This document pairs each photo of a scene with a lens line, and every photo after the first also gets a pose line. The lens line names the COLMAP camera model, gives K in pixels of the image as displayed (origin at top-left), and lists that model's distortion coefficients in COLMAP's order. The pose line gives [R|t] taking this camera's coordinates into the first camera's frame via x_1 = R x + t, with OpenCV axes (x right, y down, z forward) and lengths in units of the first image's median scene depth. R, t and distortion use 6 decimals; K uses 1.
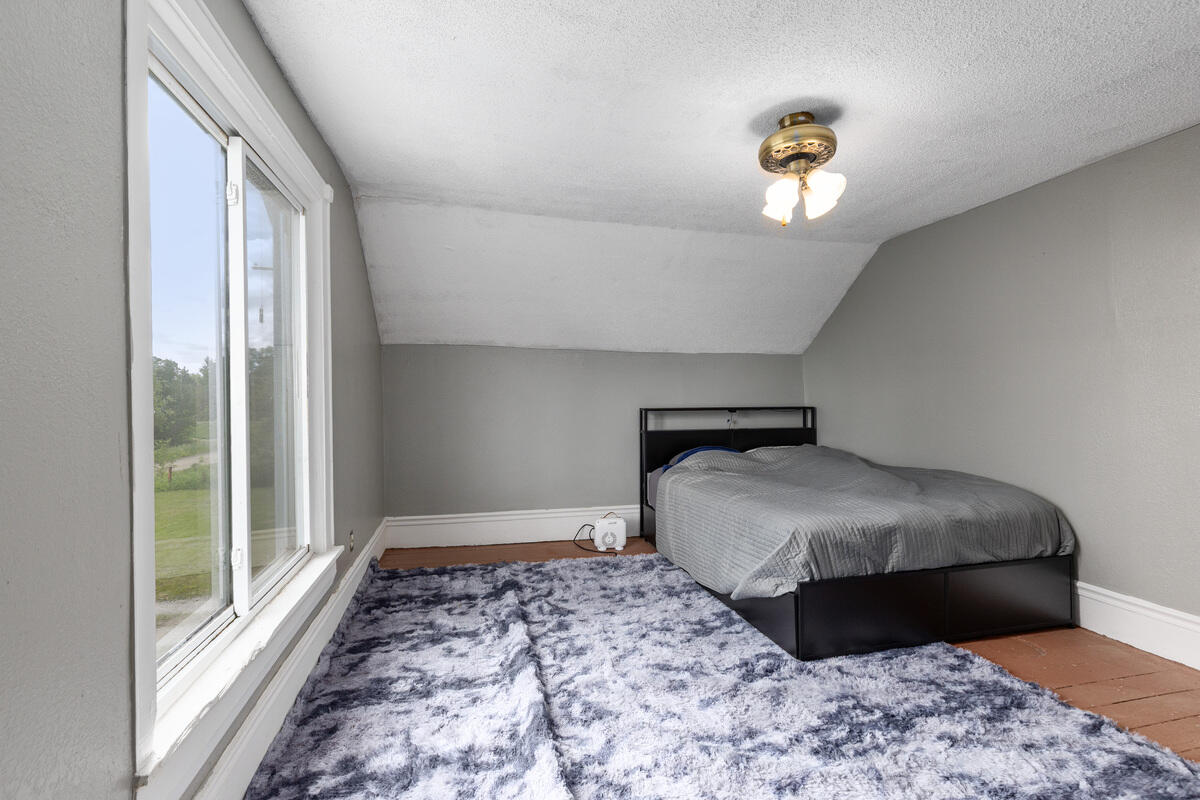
lens RADIAL K [[545.2, 0, 593.4], [0, 545.2, 384.6], [0, 0, 1]] dist [0.001219, 0.000295]
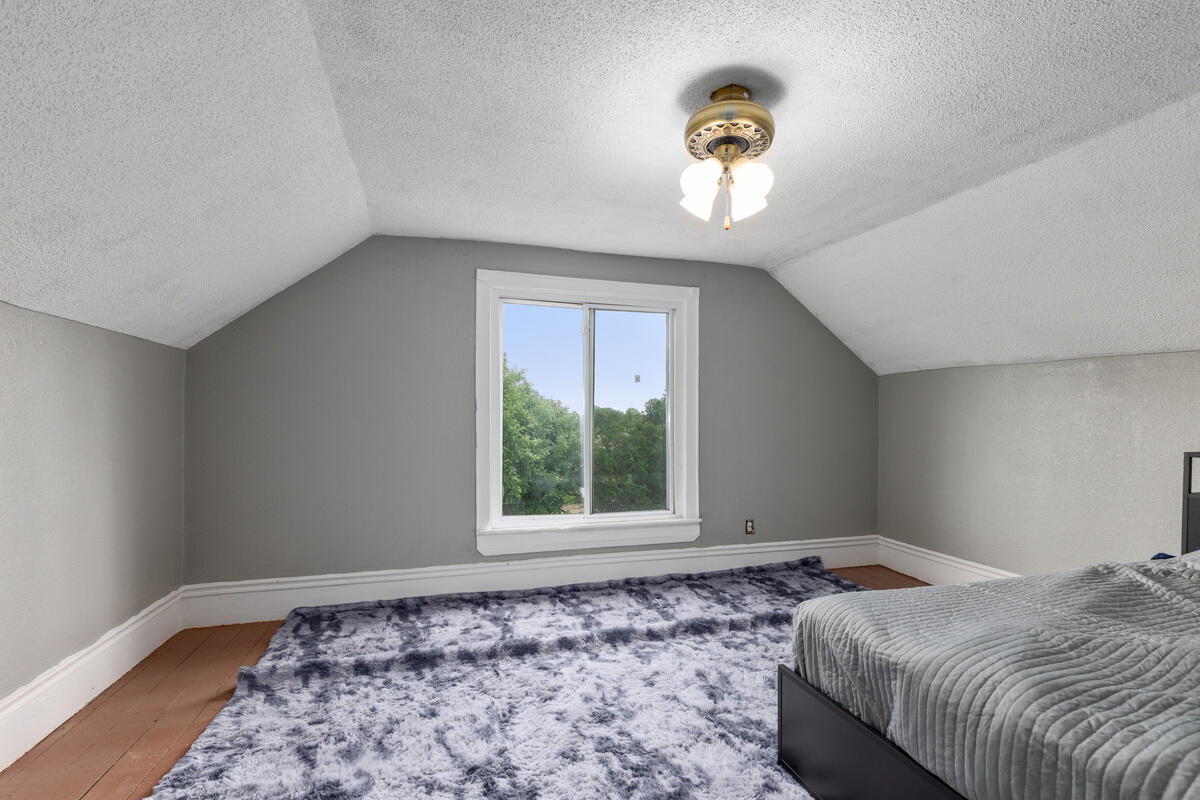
lens RADIAL K [[545.2, 0, 609.1], [0, 545.2, 425.5], [0, 0, 1]] dist [0.001219, 0.000295]
pose [[0.066089, 0.021286, -0.997587, 1.098297], [0.007544, 0.999733, 0.021832, 0.000218], [0.997785, -0.008968, 0.065911, 0.679275]]
